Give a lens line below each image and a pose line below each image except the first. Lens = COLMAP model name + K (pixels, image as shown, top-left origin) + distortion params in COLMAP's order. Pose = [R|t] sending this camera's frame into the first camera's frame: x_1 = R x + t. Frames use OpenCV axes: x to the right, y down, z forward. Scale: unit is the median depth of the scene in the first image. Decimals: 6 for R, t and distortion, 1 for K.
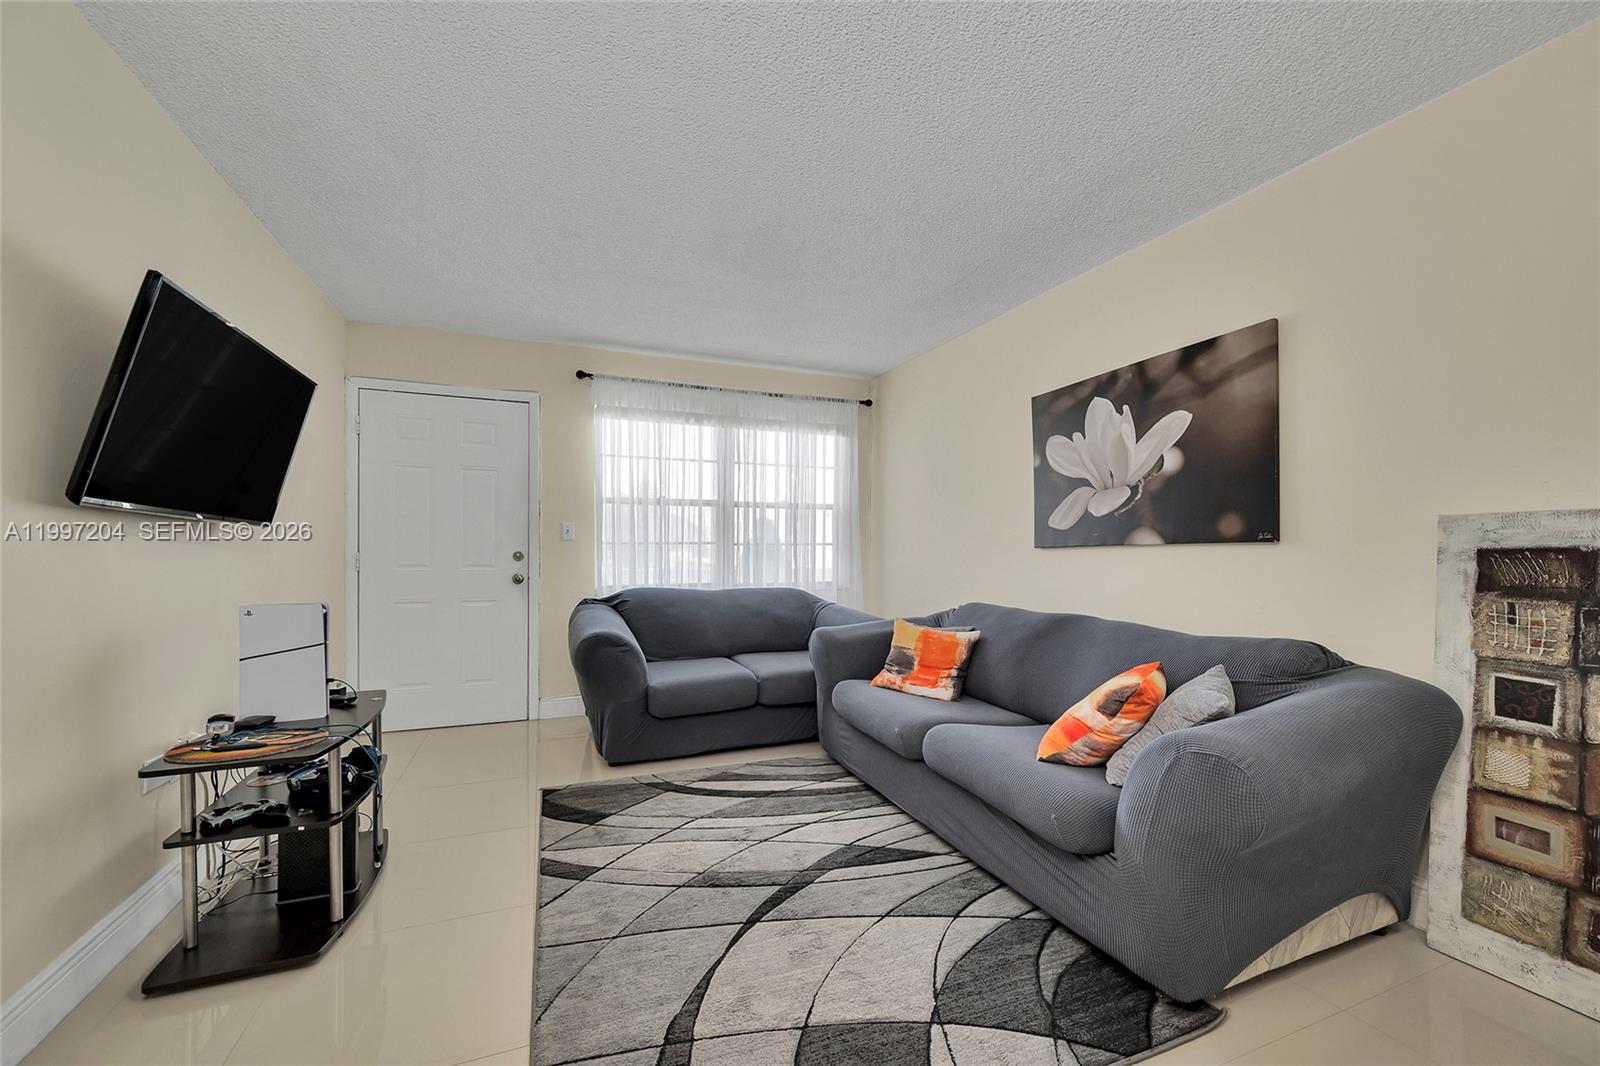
lens RADIAL K [[654.8, 0, 804.9], [0, 654.8, 549.4], [0, 0, 1]] dist [-0.000590, 0.000034]
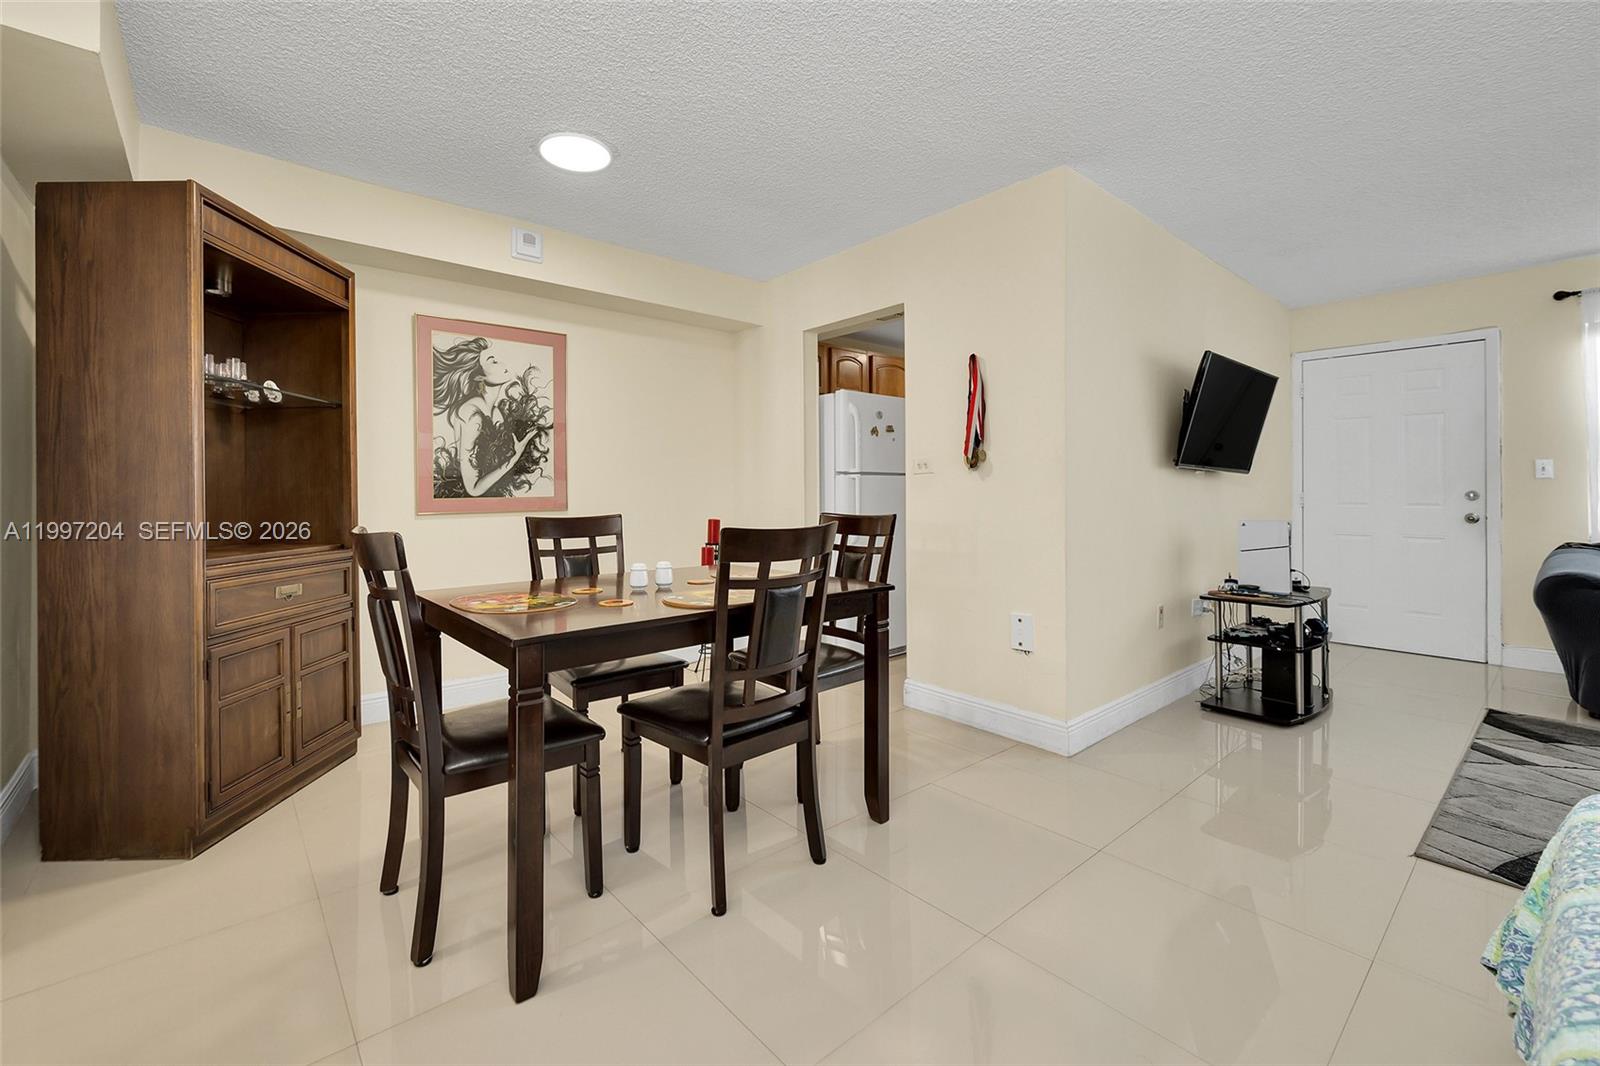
lens RADIAL K [[654.8, 0, 777.2], [0, 654.8, 489.8], [0, 0, 1]] dist [-0.000590, 0.000034]
pose [[0.305599, -0.006330, -0.952139, 0.415374], [0.002196, 0.999980, -0.005944, 0.011135], [0.952158, -0.000274, 0.305607, -0.691402]]
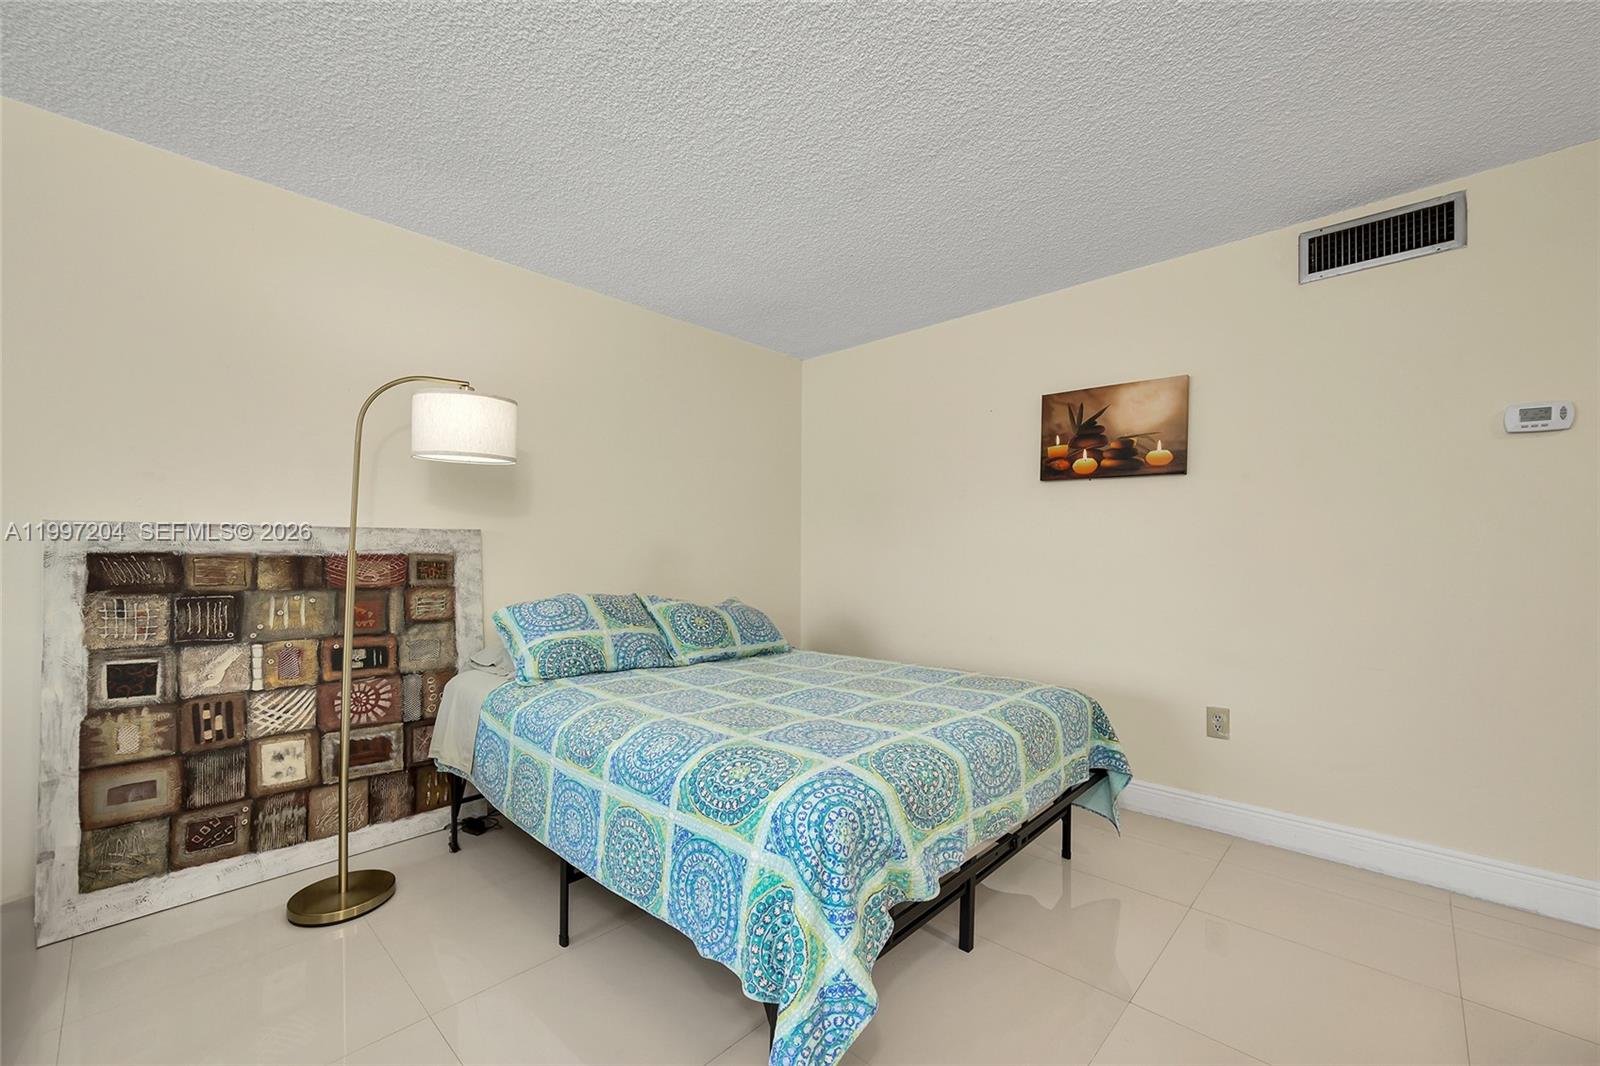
lens RADIAL K [[654.8, 0, 797.8], [0, 654.8, 553.1], [0, 0, 1]] dist [-0.000590, 0.000034]
pose [[-0.414073, 0.004859, 0.910231, -0.471412], [0.000699, 0.999987, -0.005020, 0.005476], [-0.910244, -0.001443, -0.414071, 0.367107]]
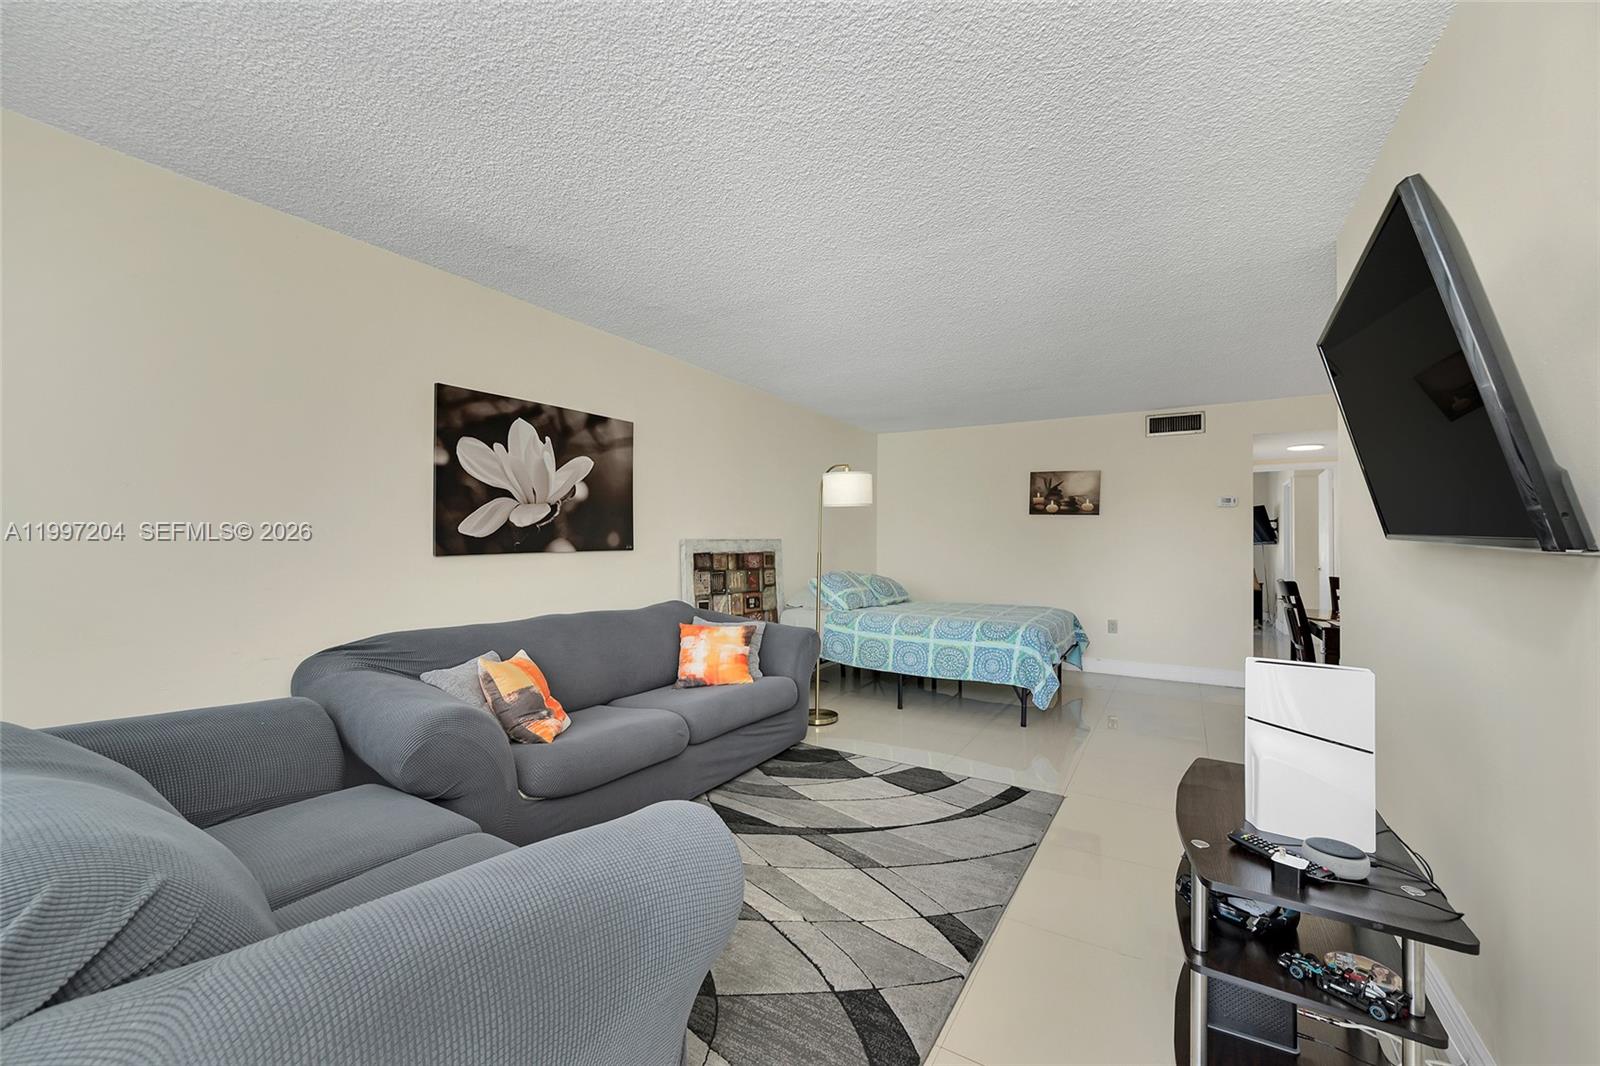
lens RADIAL K [[654.8, 0, 790.7], [0, 654.8, 537.0], [0, 0, 1]] dist [-0.000590, 0.000034]
pose [[-0.598044, 0.006055, 0.801441, -1.210045], [-0.001762, 0.999959, -0.008870, -0.041012], [-0.801462, -0.006717, -0.598008, 2.206703]]
